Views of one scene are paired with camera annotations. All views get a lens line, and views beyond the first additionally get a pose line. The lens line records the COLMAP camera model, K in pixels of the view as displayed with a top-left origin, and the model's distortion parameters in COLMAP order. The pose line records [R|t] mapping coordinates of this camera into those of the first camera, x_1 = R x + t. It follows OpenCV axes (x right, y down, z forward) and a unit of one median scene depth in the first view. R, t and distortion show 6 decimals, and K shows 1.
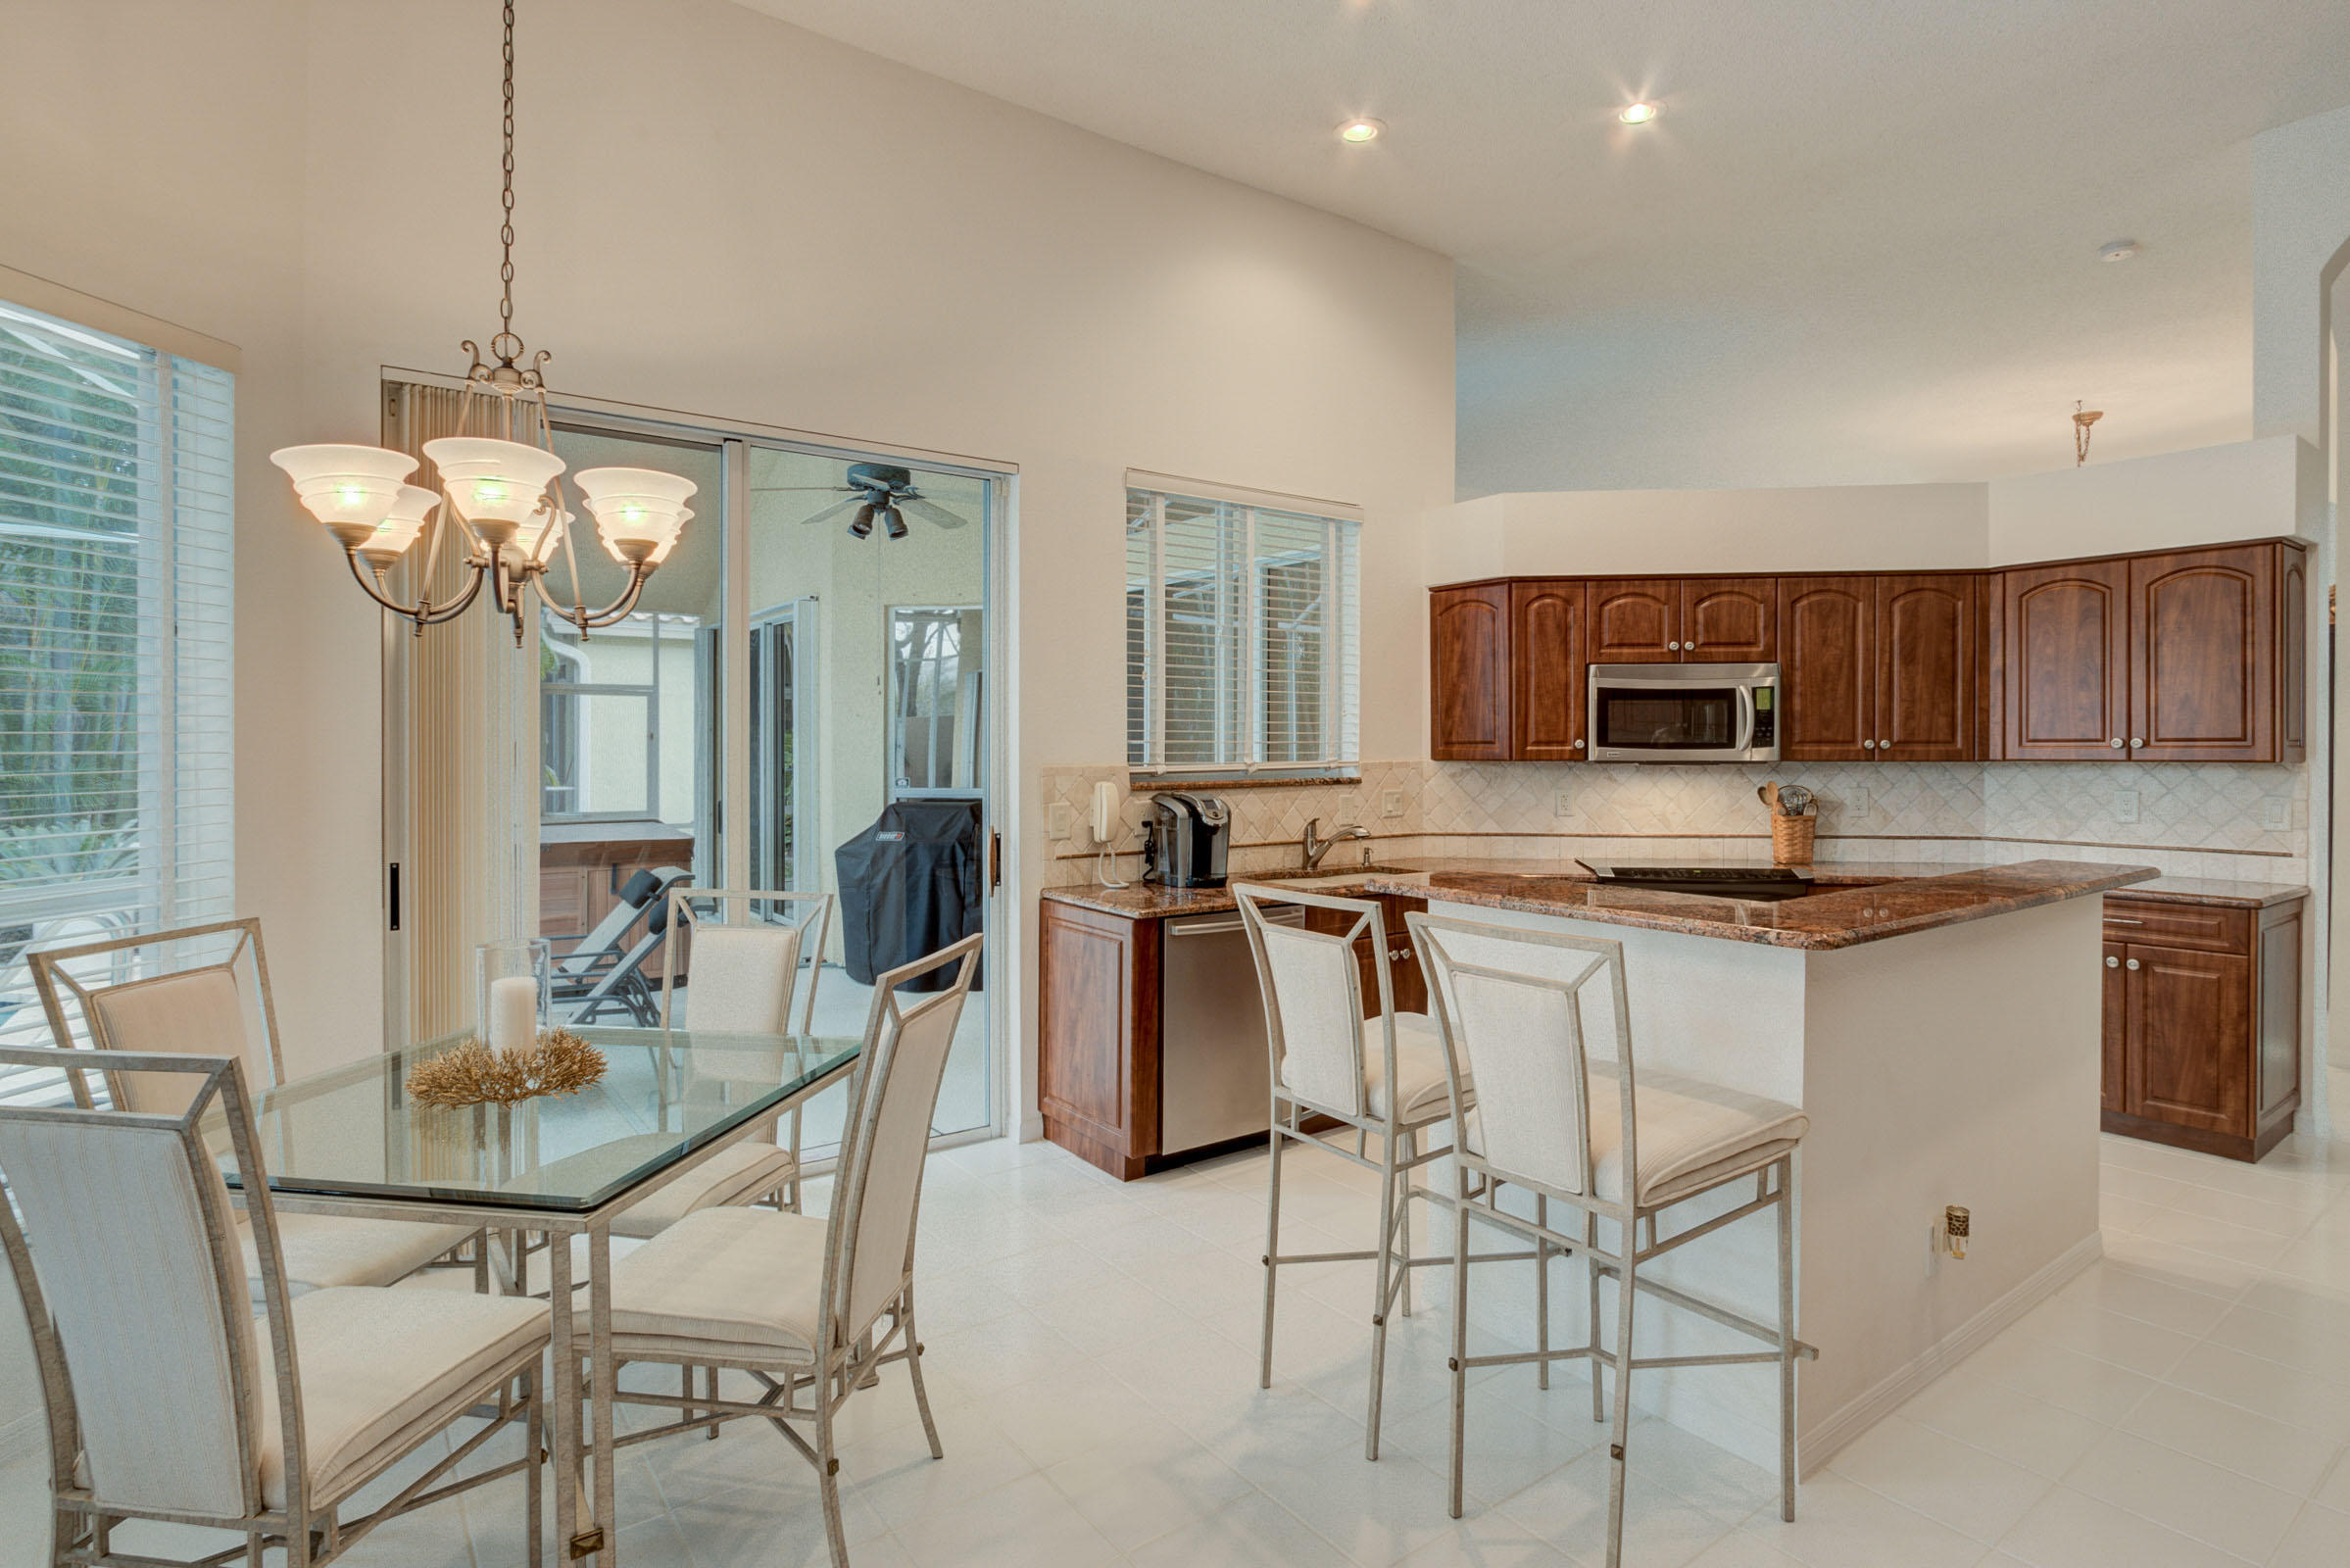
lens RADIAL K [[1172.3, 0, 1231.9], [0, 1172.3, 752.7], [0, 0, 1]] dist [-0.004107, -0.002245]
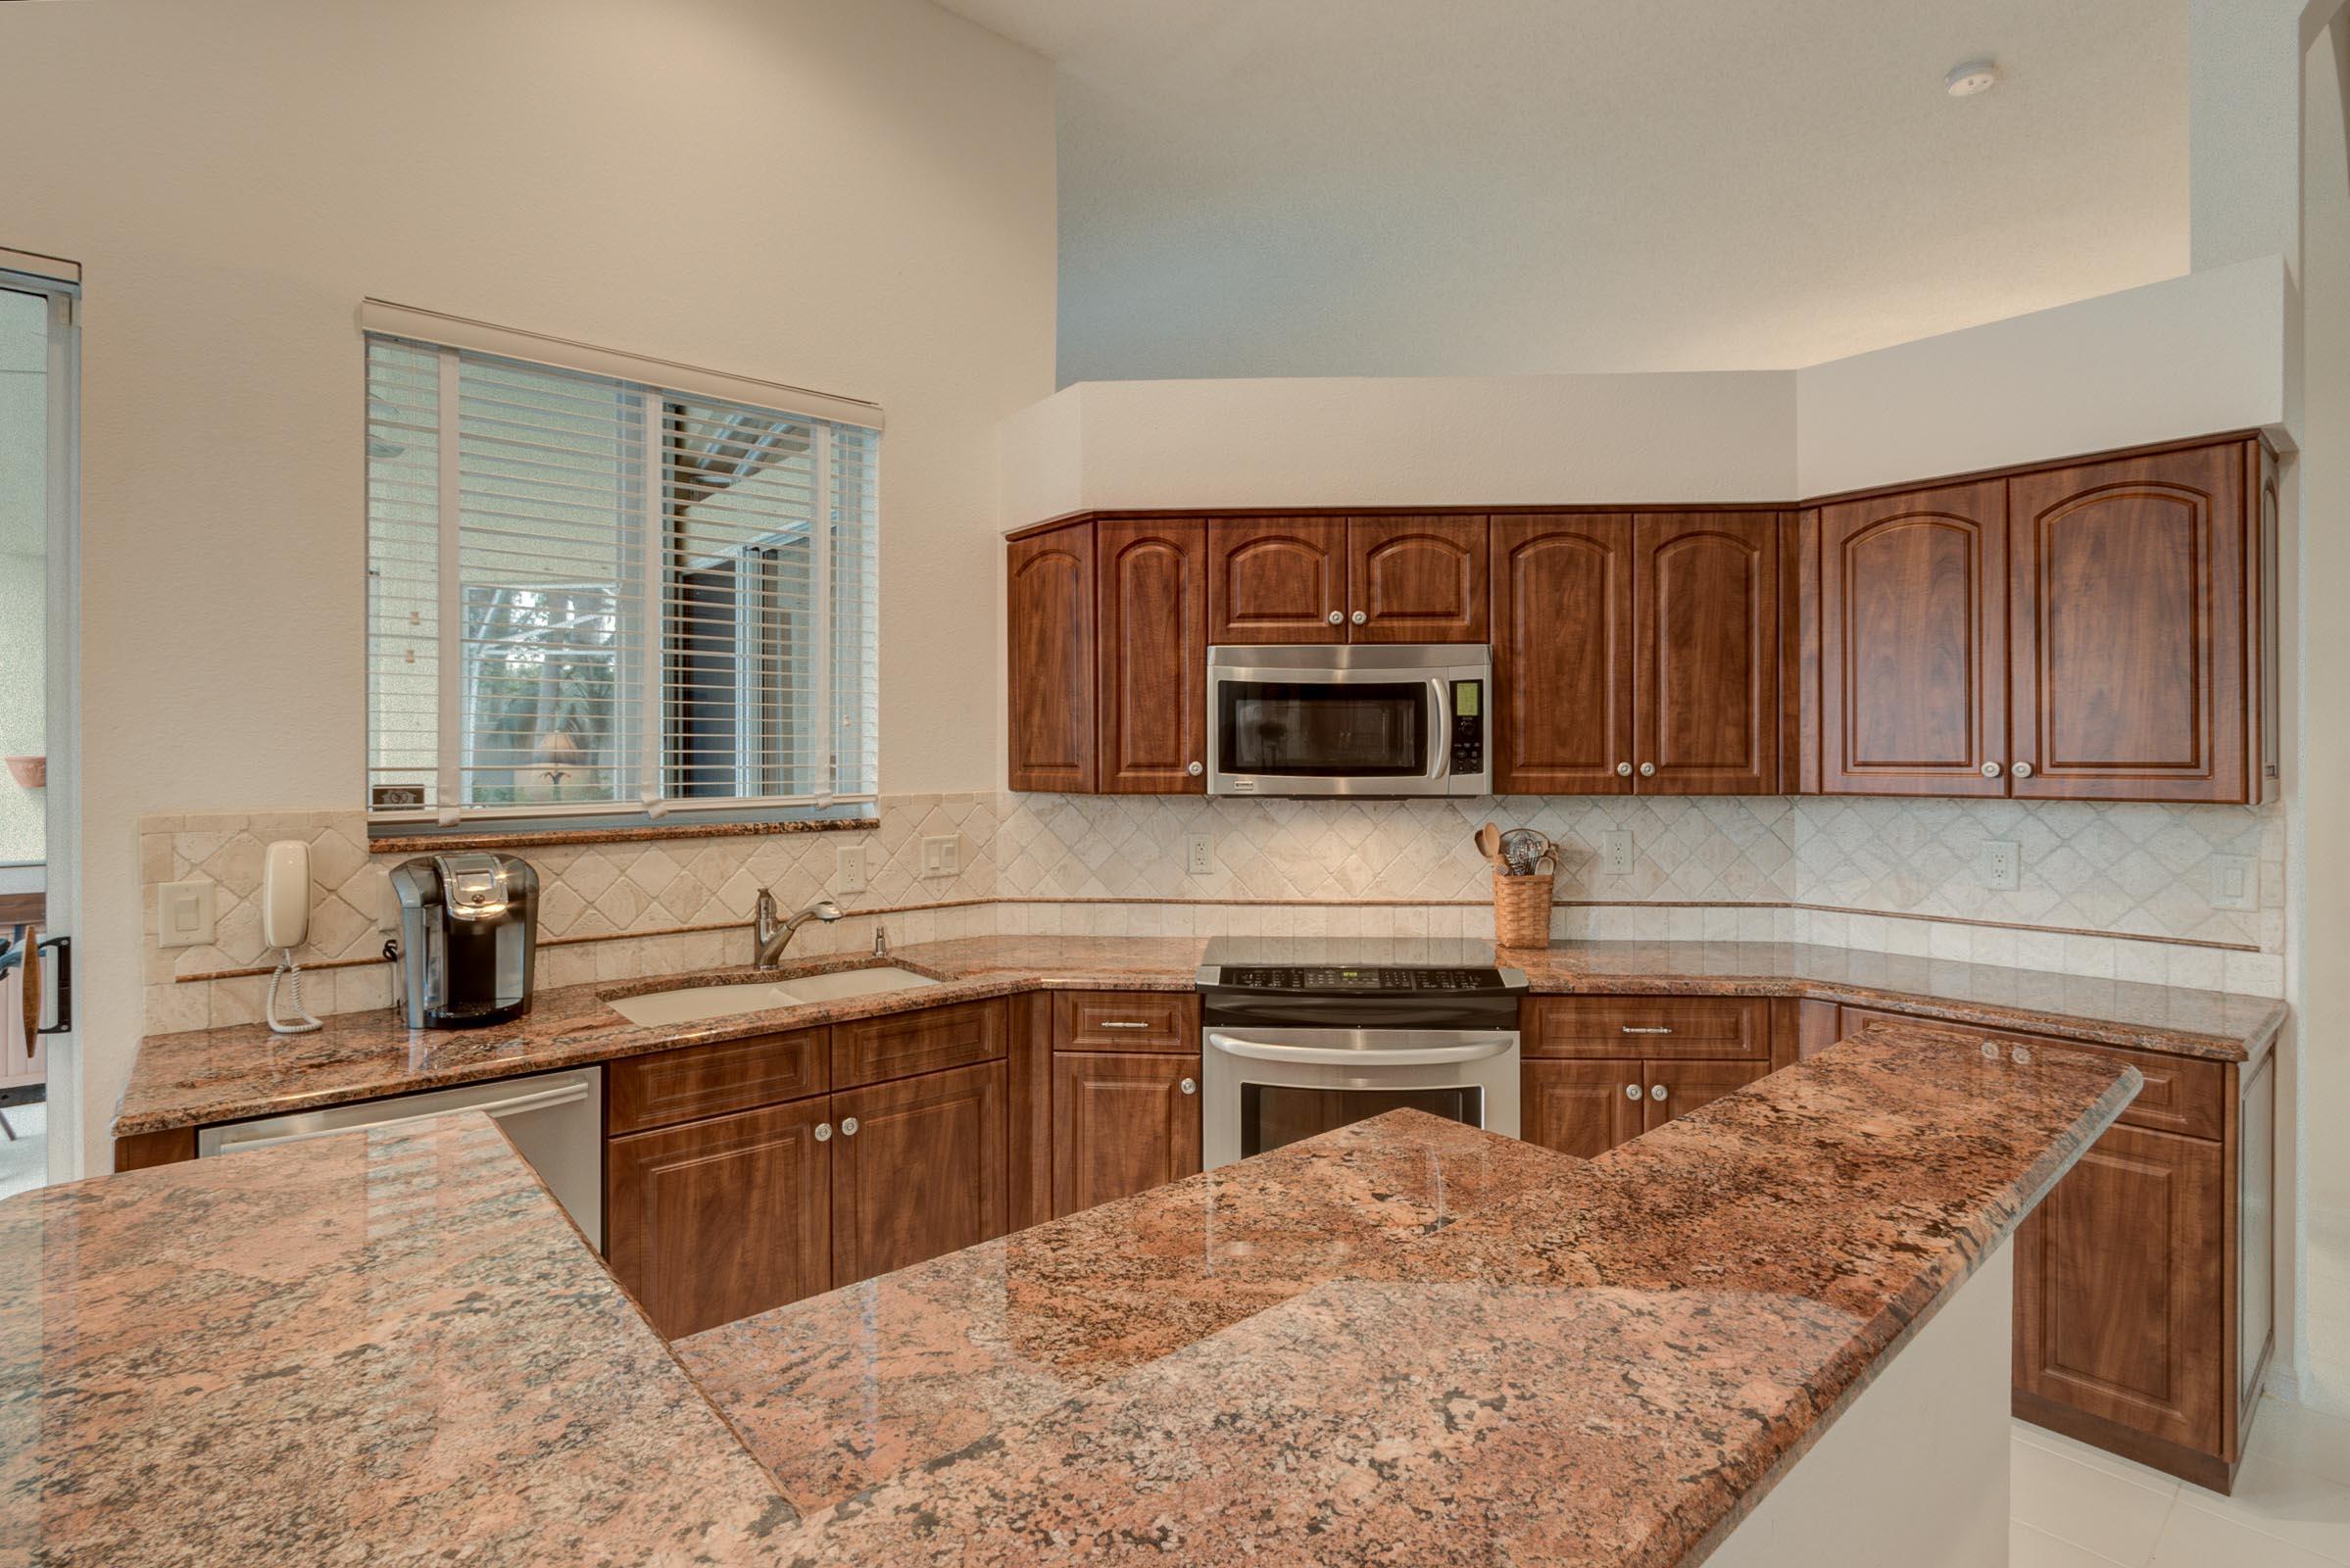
lens RADIAL K [[1127.5, 0, 1198.8], [0, 1127.5, 753.6], [0, 0, 1]] dist [-0.020710, 0.005902]
pose [[0.997676, -0.000281, 0.068139, 0.262179], [0.000691, 0.999982, -0.005988, -0.012219], [-0.068136, 0.006021, 0.997658, 0.386502]]
